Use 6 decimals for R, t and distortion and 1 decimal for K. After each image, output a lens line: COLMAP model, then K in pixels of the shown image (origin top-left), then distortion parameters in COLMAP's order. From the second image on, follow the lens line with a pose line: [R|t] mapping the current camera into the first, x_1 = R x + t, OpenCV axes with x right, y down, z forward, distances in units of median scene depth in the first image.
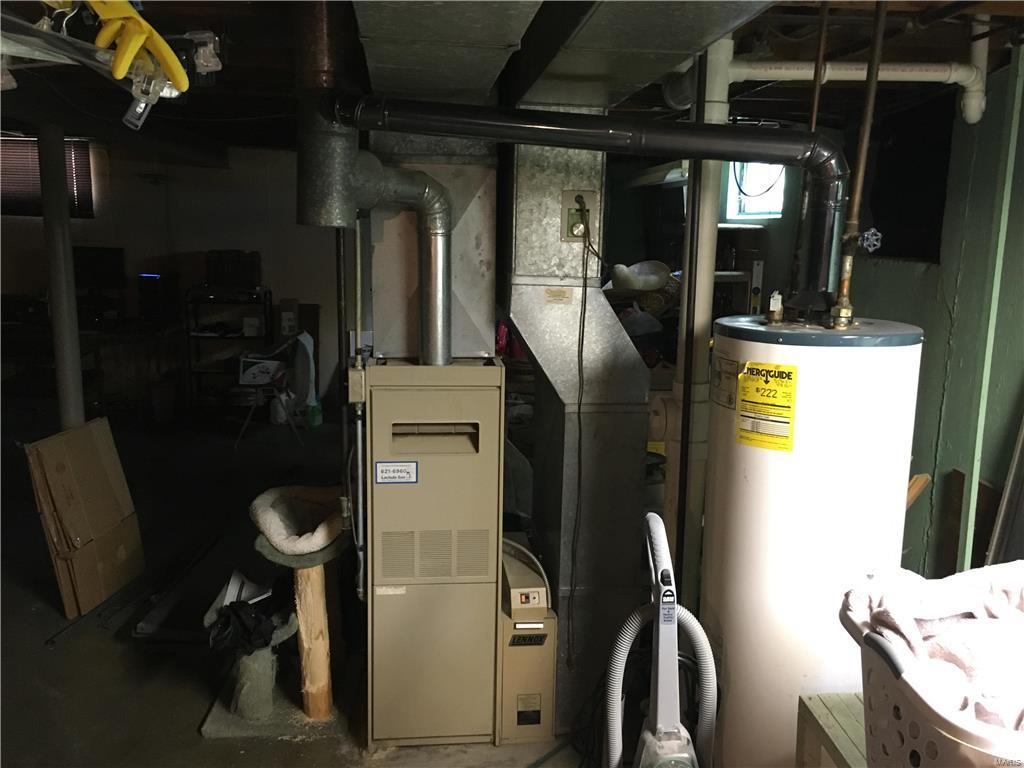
lens RADIAL K [[866.8, 0, 504.9], [0, 866.8, 386.1], [0, 0, 1]] dist [0.067942, -0.100670]
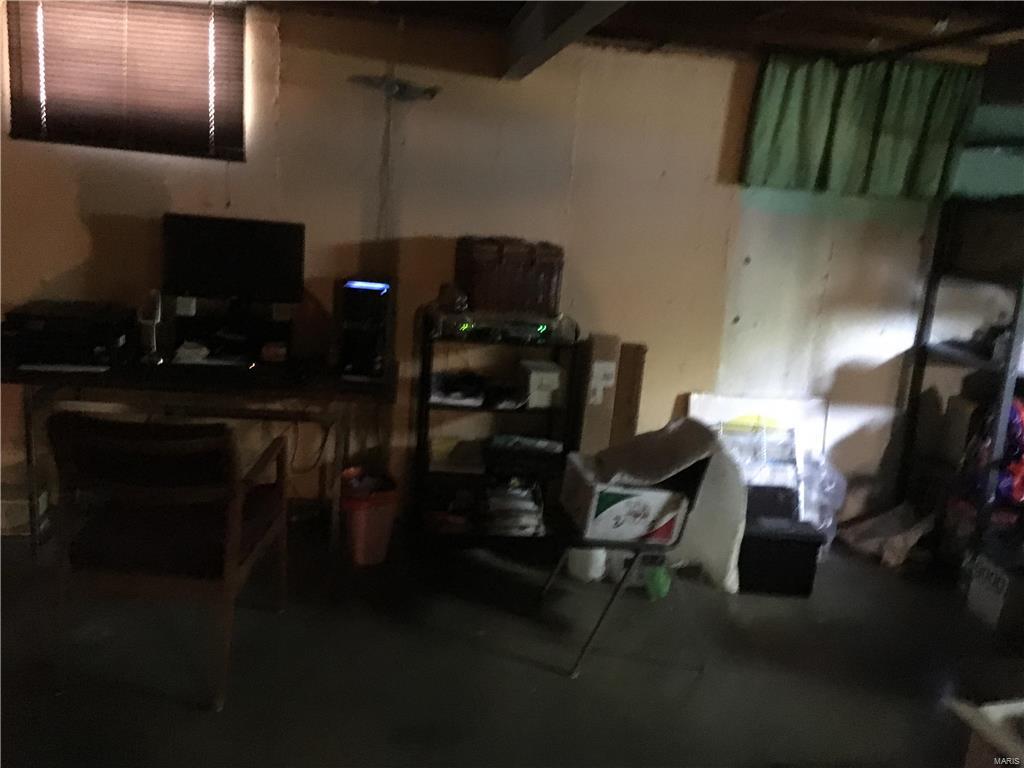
lens RADIAL K [[866.8, 0, 508.1], [0, 866.8, 379.6], [0, 0, 1]] dist [0.067942, -0.100670]
pose [[0.997609, 0.049835, 0.047881, -1.496463], [-0.052195, 0.997416, 0.049375, -0.438202], [-0.045297, -0.051756, 0.997632, 2.142976]]
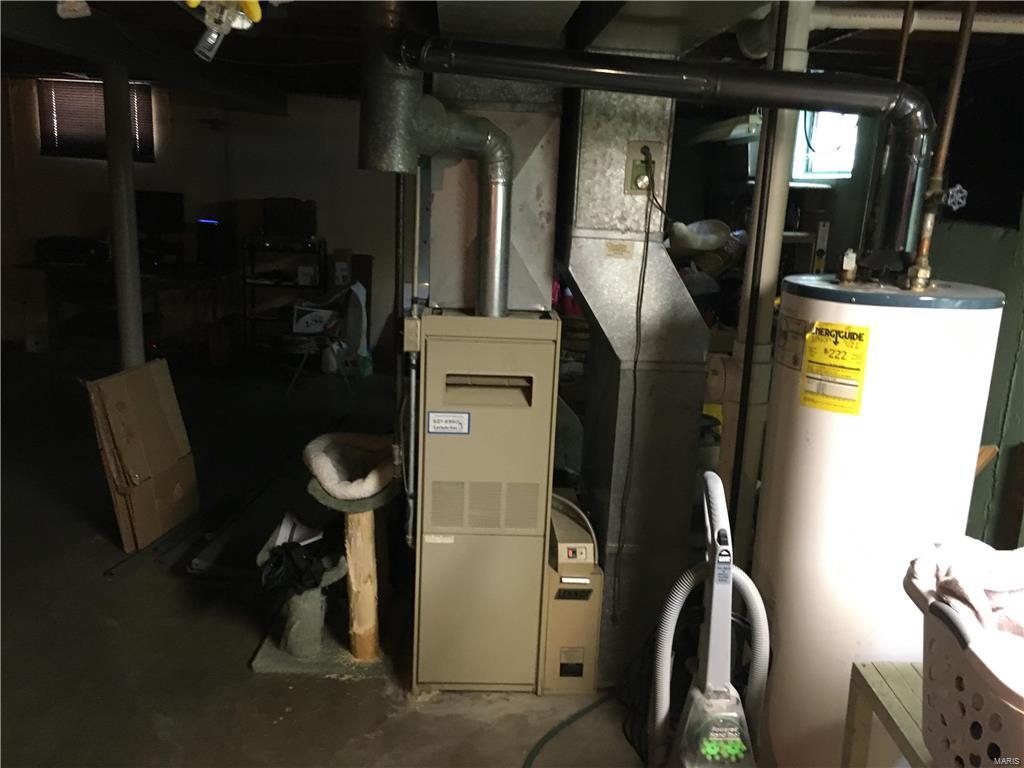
lens RADIAL K [[866.8, 0, 506.9], [0, 866.8, 385.1], [0, 0, 1]] dist [0.067942, -0.100670]
pose [[0.997968, 0.038013, -0.051129, -0.009342], [-0.035542, 0.998195, 0.048408, 0.005817], [0.052877, -0.046492, 0.997518, 0.007533]]
